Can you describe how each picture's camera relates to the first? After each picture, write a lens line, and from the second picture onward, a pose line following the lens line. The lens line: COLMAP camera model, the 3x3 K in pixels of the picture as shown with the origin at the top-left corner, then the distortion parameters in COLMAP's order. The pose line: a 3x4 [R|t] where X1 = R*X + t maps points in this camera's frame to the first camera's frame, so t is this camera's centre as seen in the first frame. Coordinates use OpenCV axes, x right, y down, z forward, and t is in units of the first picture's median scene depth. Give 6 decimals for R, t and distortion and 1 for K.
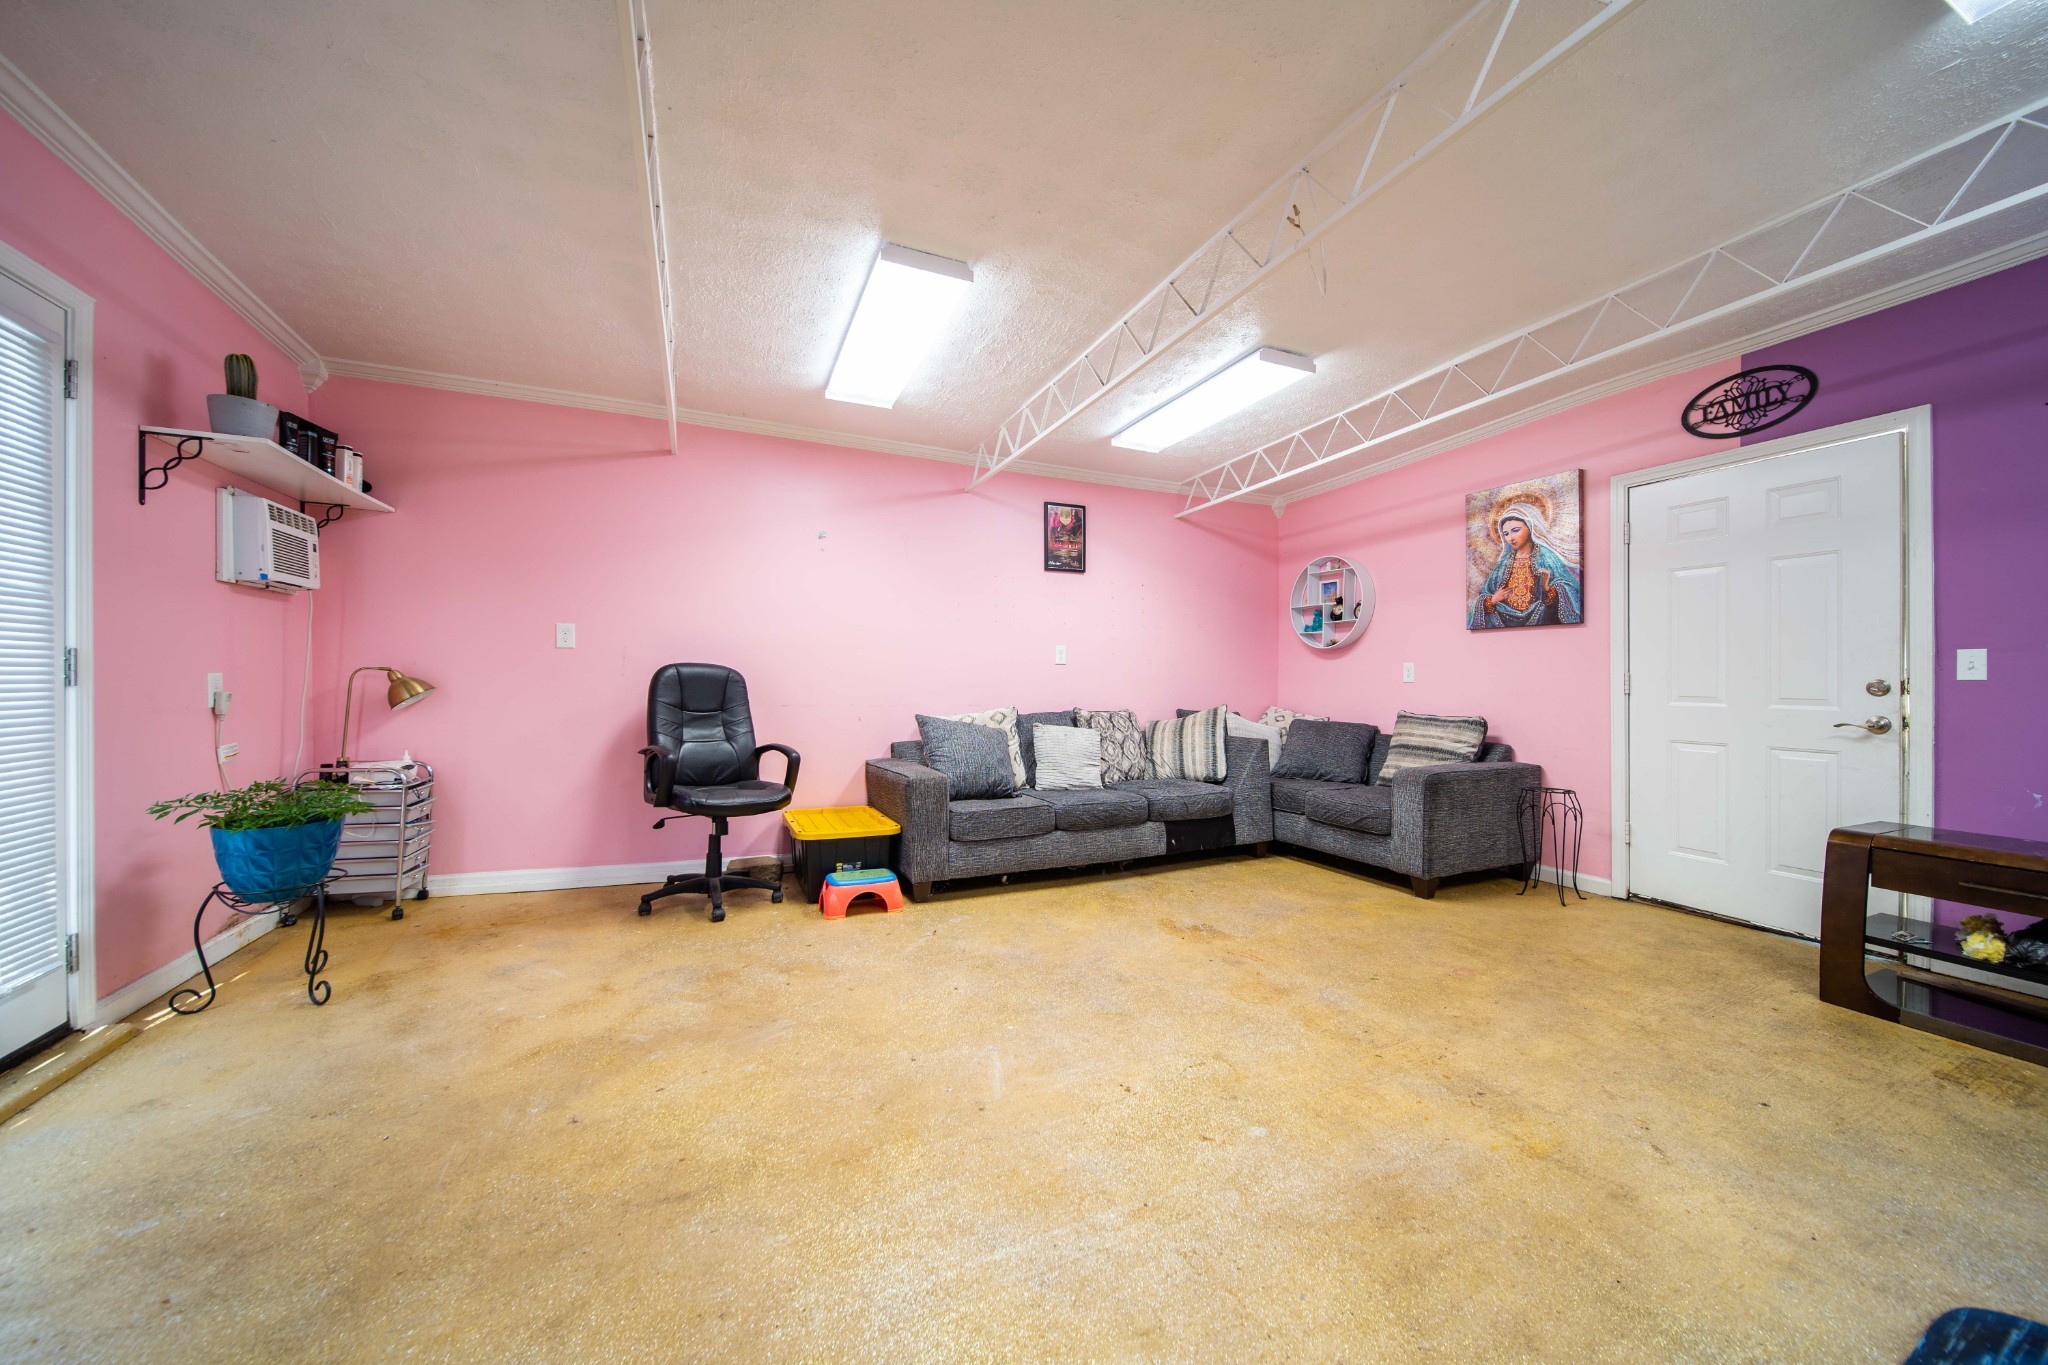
lens RADIAL K [[720.8, 0, 1025.5], [0, 720.8, 670.0], [0, 0, 1]] dist [-0.009630, -0.000117]
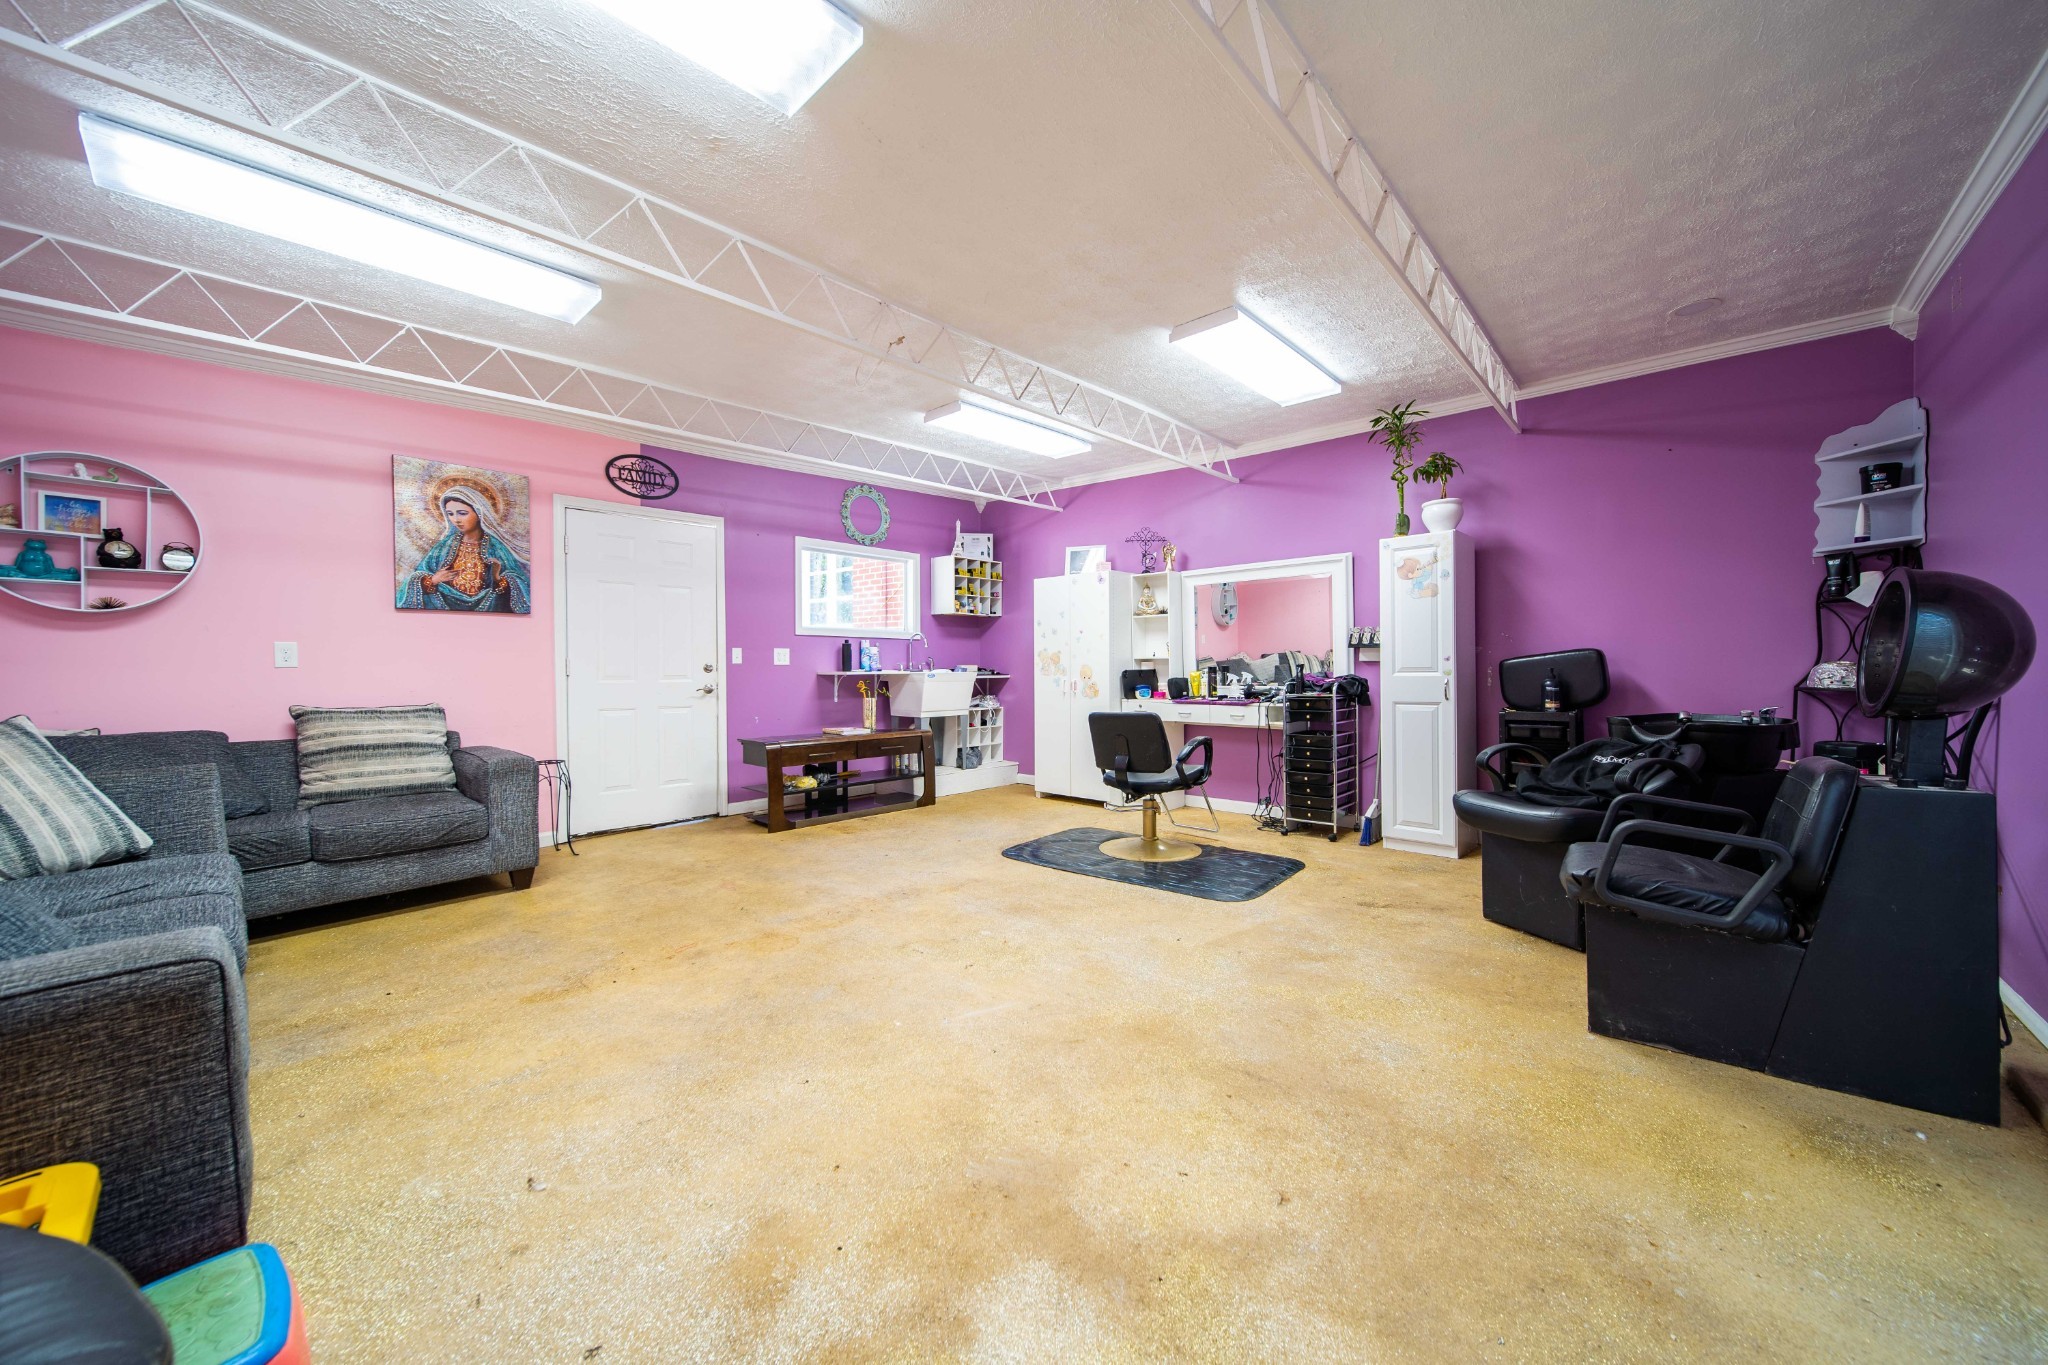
lens RADIAL K [[720.8, 0, 1025.5], [0, 720.8, 670.0], [0, 0, 1]] dist [-0.009630, -0.000117]
pose [[-0.400594, -0.010142, 0.916199, -0.656693], [-0.012005, 0.999911, 0.005820, 0.008051], [-0.916177, -0.008667, -0.400680, 0.834356]]
